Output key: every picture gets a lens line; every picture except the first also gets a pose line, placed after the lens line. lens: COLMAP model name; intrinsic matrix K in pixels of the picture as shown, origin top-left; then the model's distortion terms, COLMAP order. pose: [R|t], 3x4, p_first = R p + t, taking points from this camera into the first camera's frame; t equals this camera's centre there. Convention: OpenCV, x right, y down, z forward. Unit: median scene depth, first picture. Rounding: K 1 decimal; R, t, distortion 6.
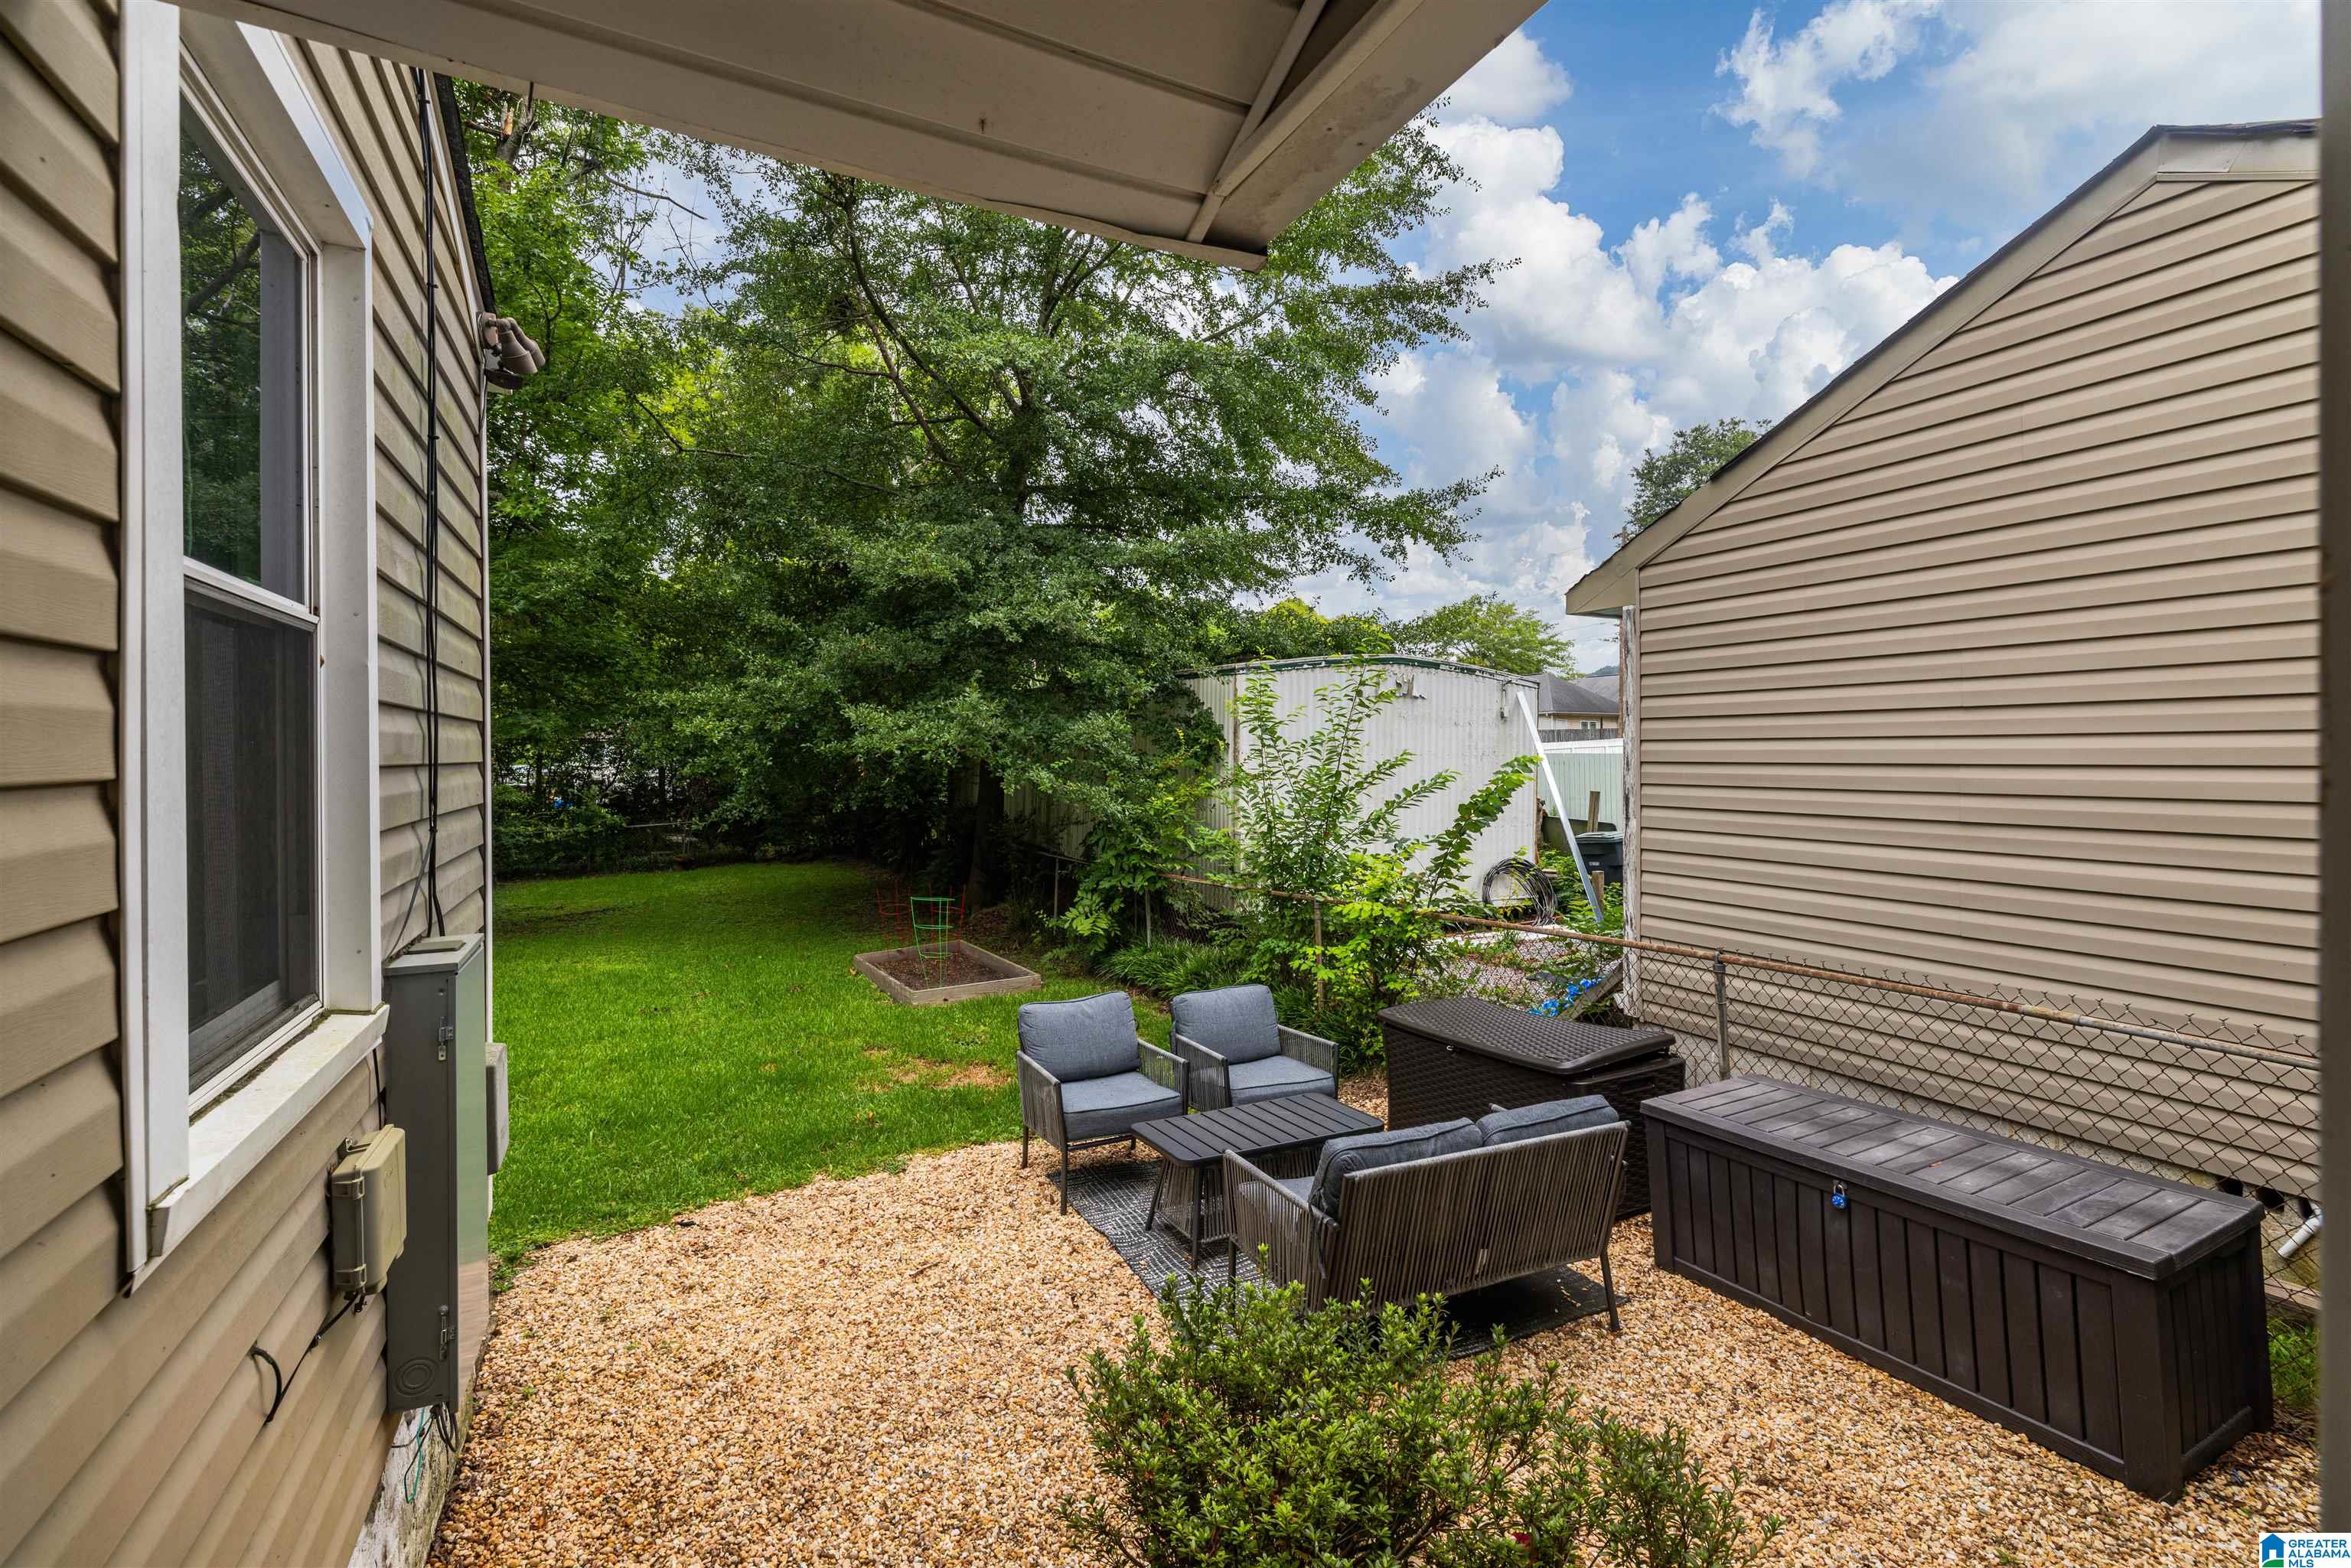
lens RADIAL K [[1000.5, 0, 1174.5], [0, 1000.5, 775.5], [0, 0, 1]] dist [0.000401, 0.000025]
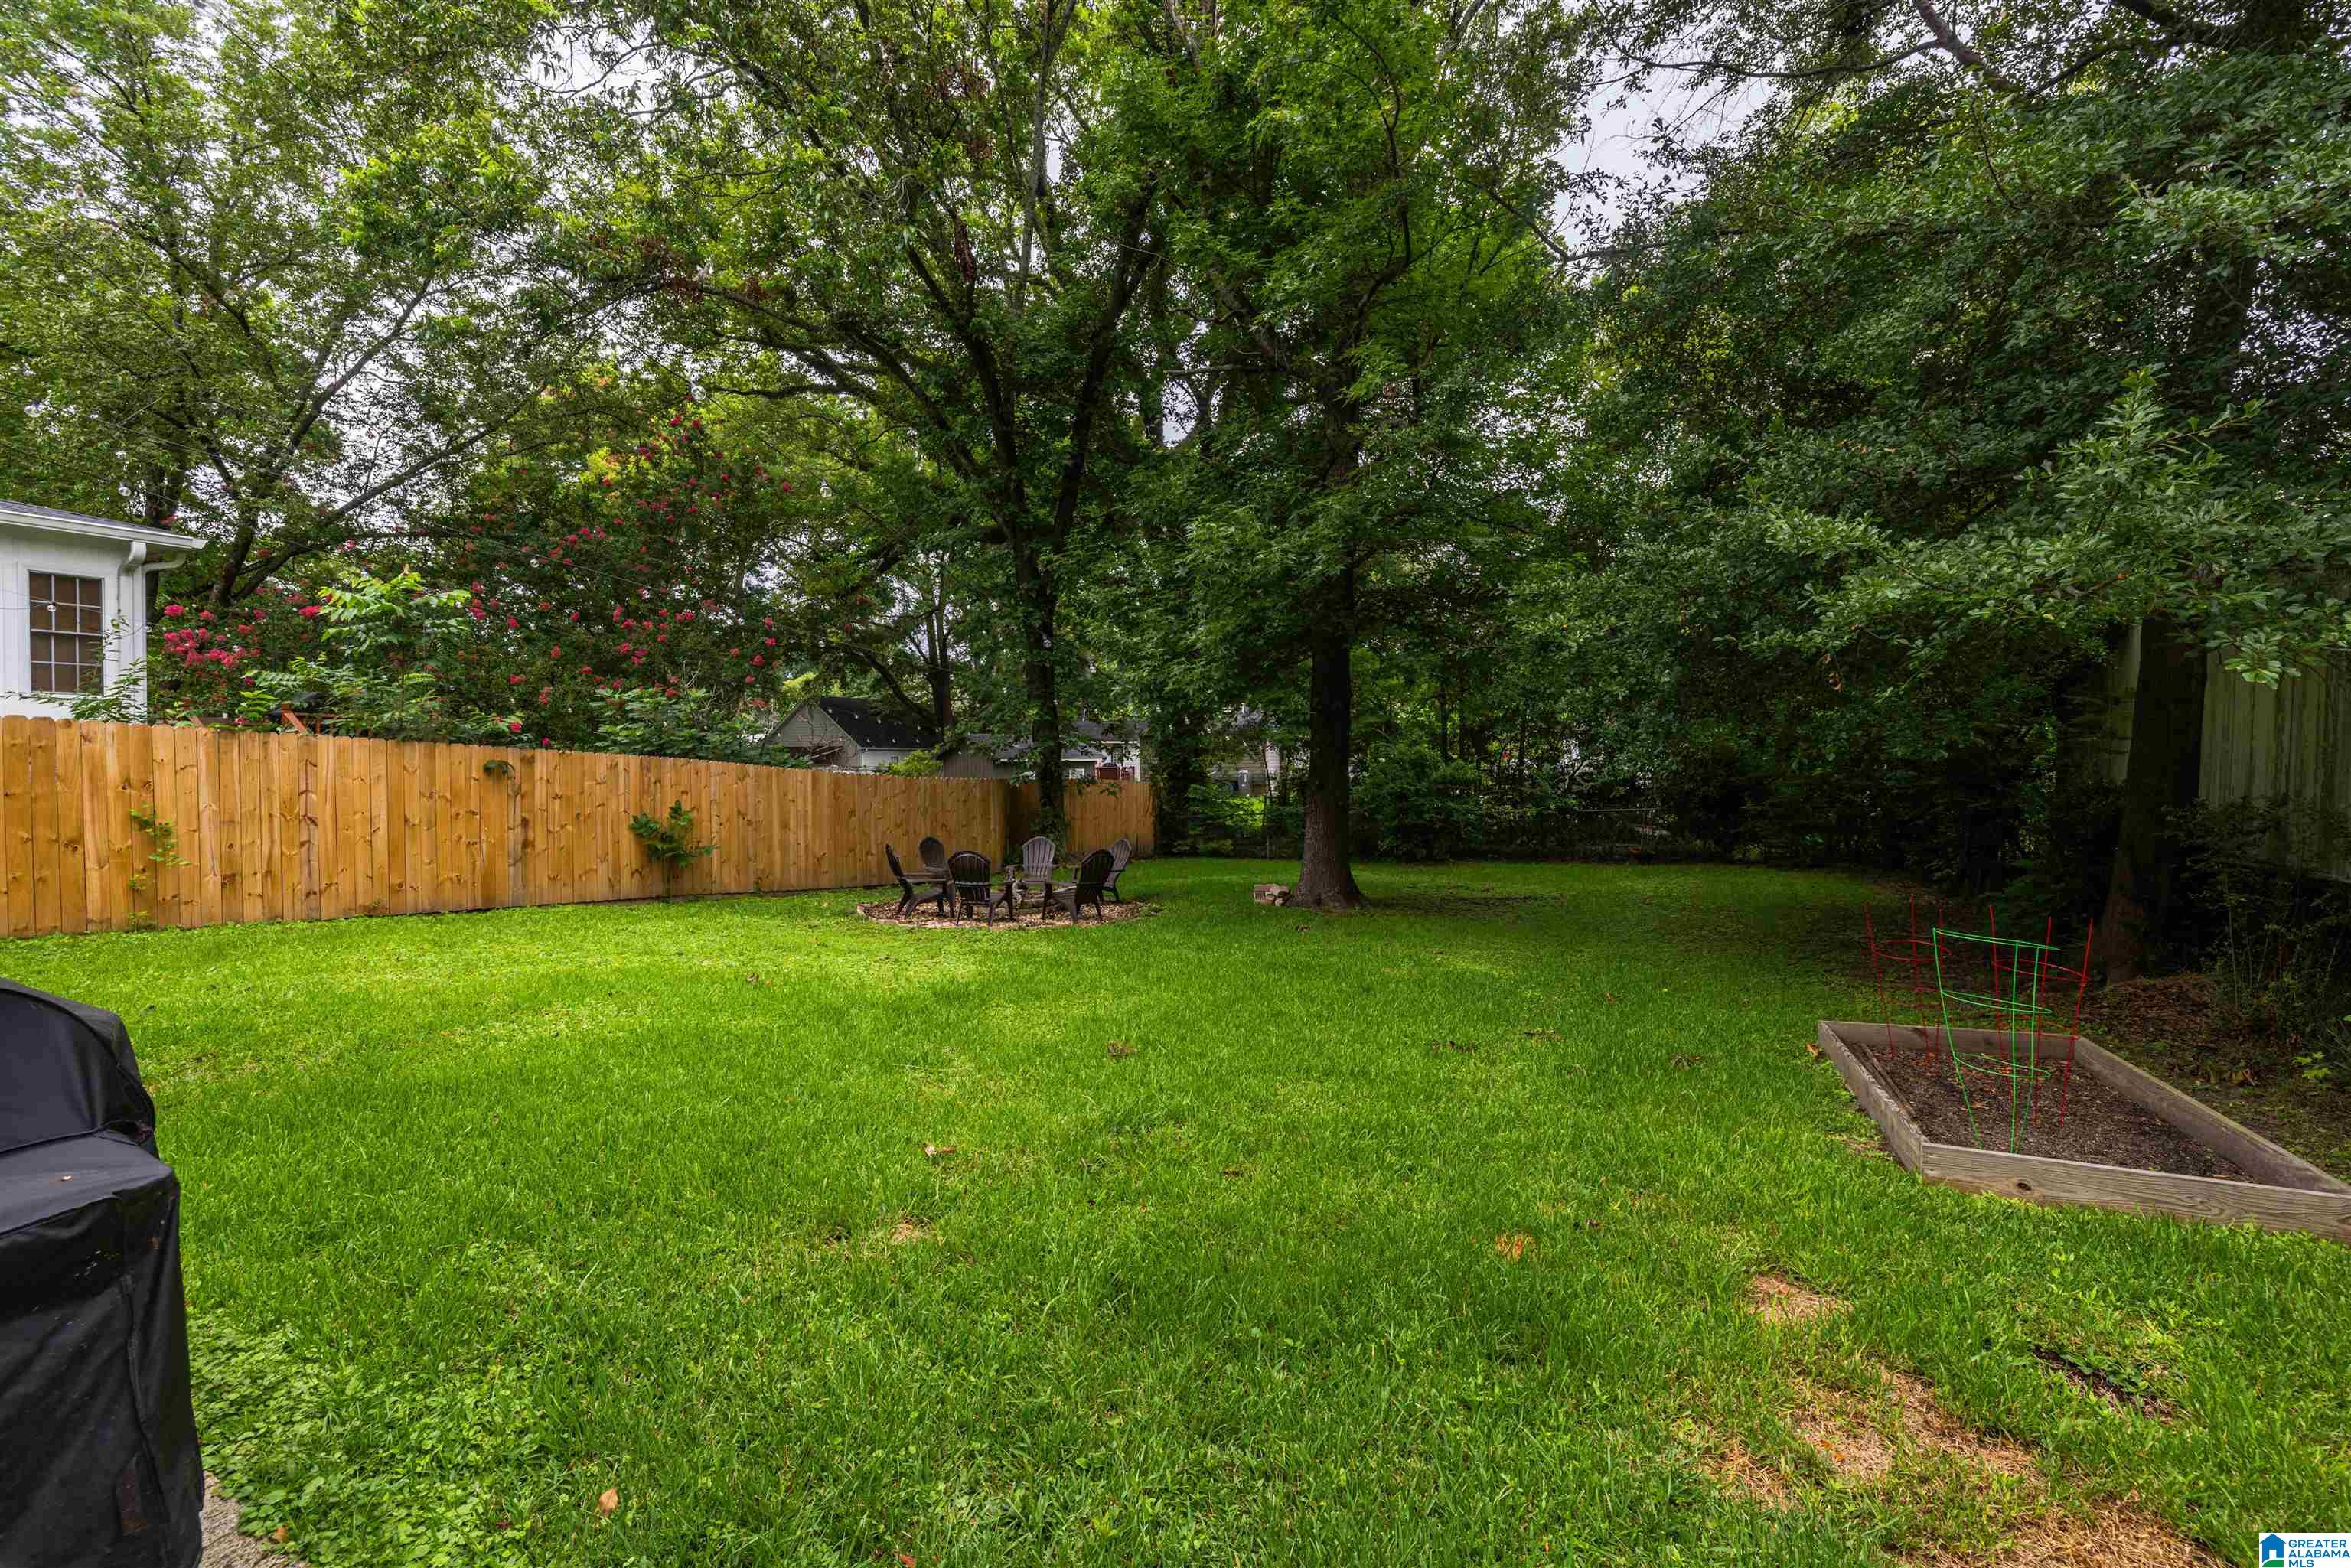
lens RADIAL K [[959.3, 0, 1175.5], [0, 959.3, 784.0], [0, 0, 1]] dist [0.000667, 0.000076]
pose [[0.567236, 0.015455, -0.823410, -0.074719], [-0.016973, 0.999831, 0.007073, 0.043955], [0.823381, 0.009964, 0.567402, 0.350299]]
